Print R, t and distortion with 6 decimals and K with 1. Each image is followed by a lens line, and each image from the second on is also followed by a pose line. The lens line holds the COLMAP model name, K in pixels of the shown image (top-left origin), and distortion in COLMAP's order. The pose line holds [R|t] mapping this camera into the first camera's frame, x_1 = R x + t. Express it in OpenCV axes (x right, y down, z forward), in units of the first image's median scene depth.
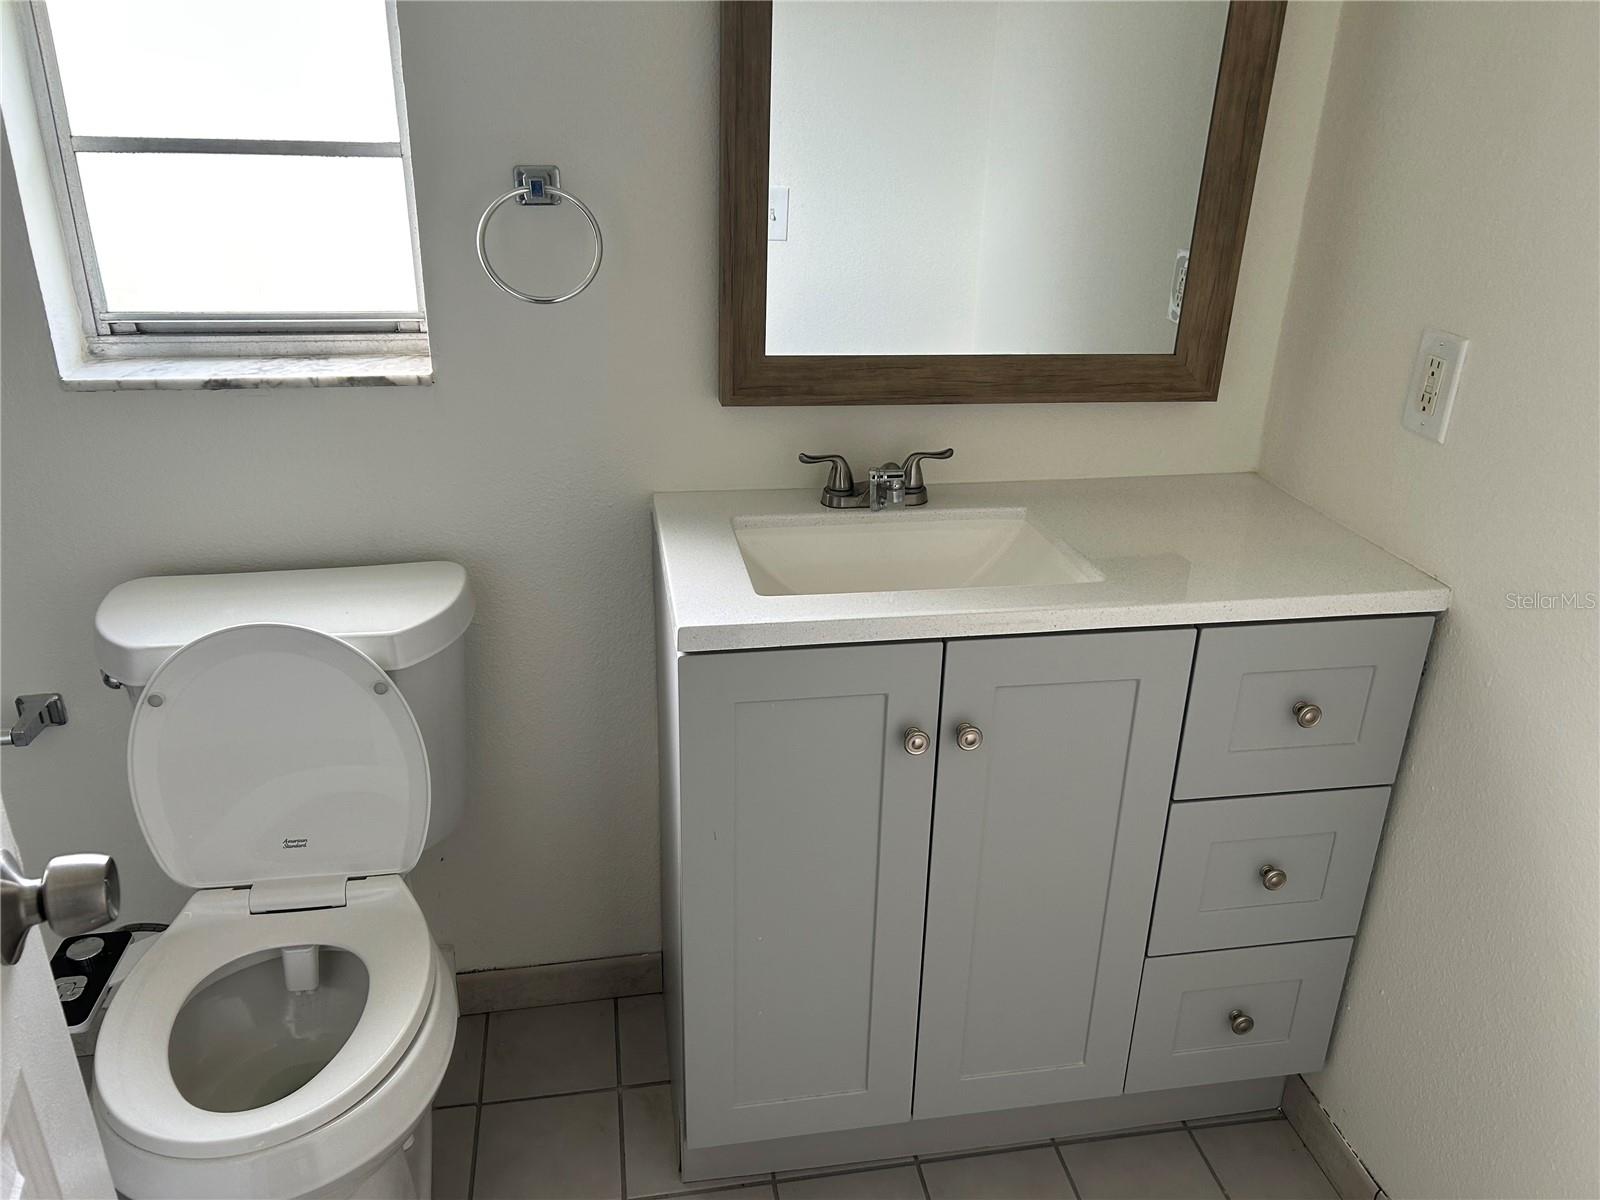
lens RADIAL K [[1210.9, 0, 807.0], [0, 1210.9, 594.4], [0, 0, 1]] dist [0.051712, -0.050567]
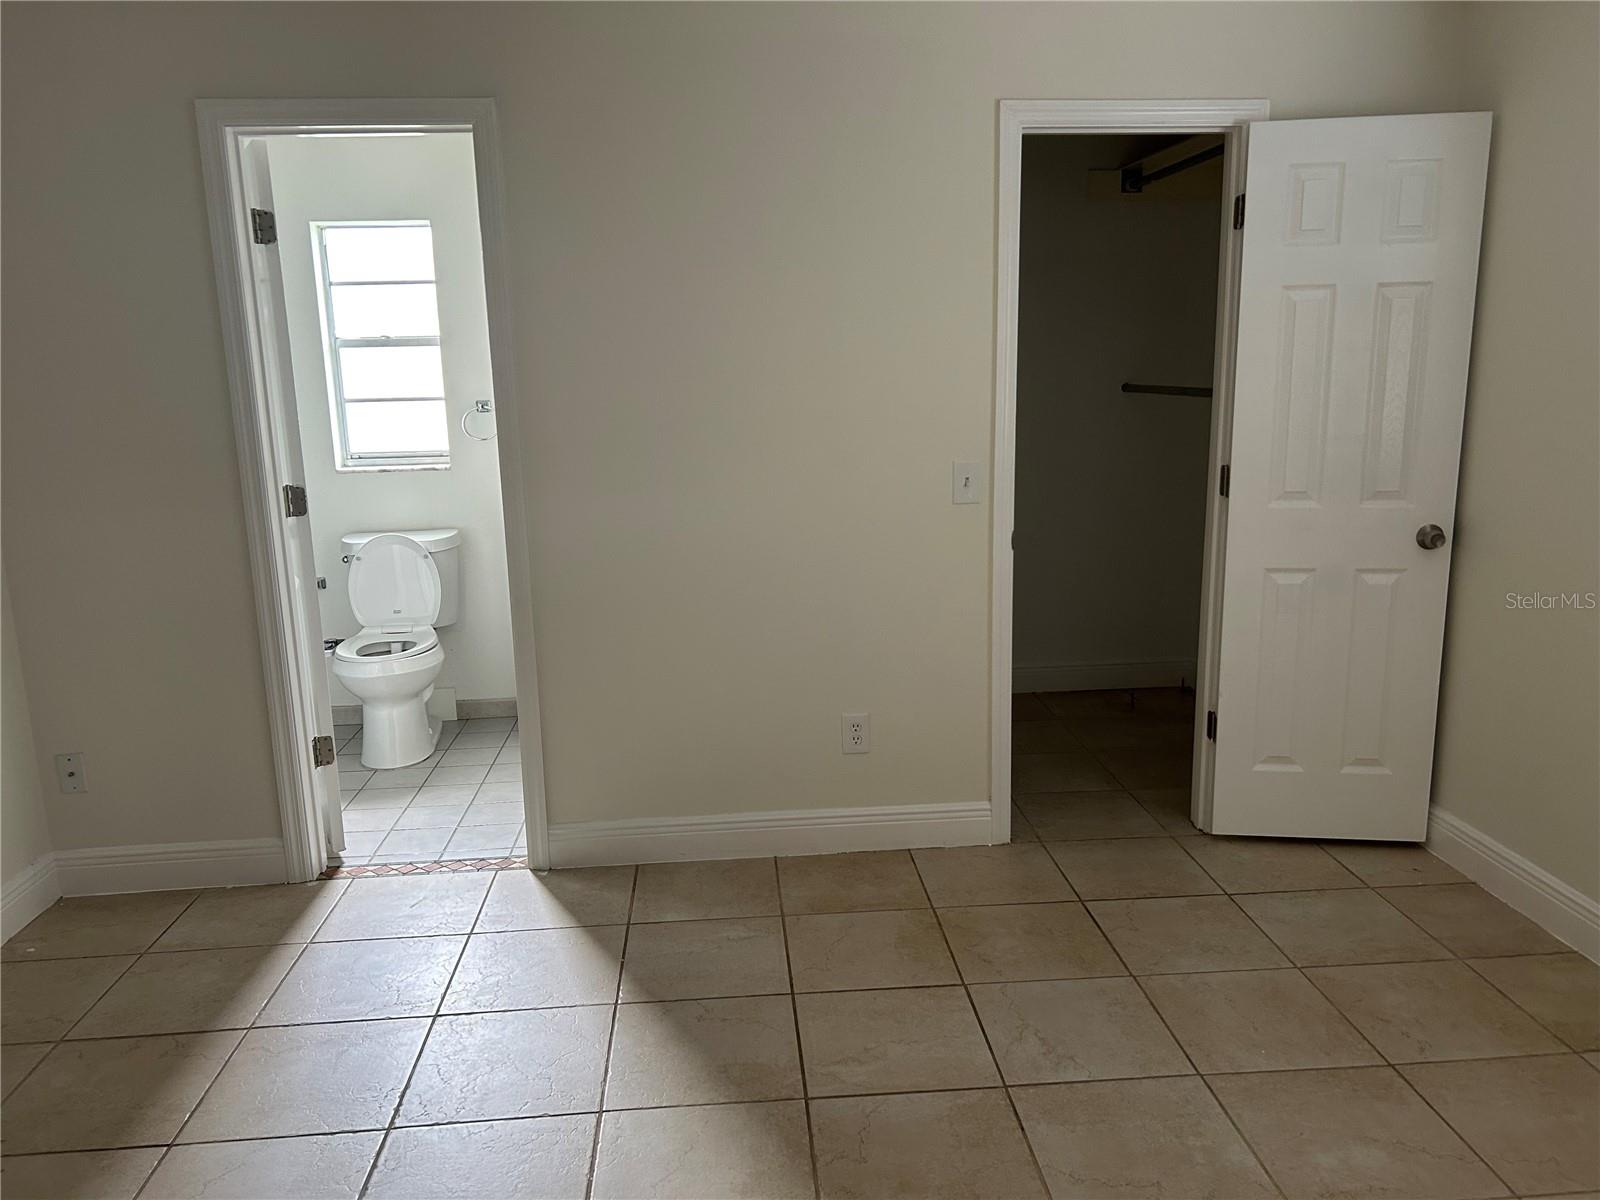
lens RADIAL K [[1210.9, 0, 807.1], [0, 1210.9, 593.8], [0, 0, 1]] dist [0.051712, -0.050567]
pose [[0.995000, -0.030233, -0.095189, 0.899014], [0.009527, 0.977468, -0.210870, 0.812822], [0.099419, 0.208909, 0.972868, -1.885758]]
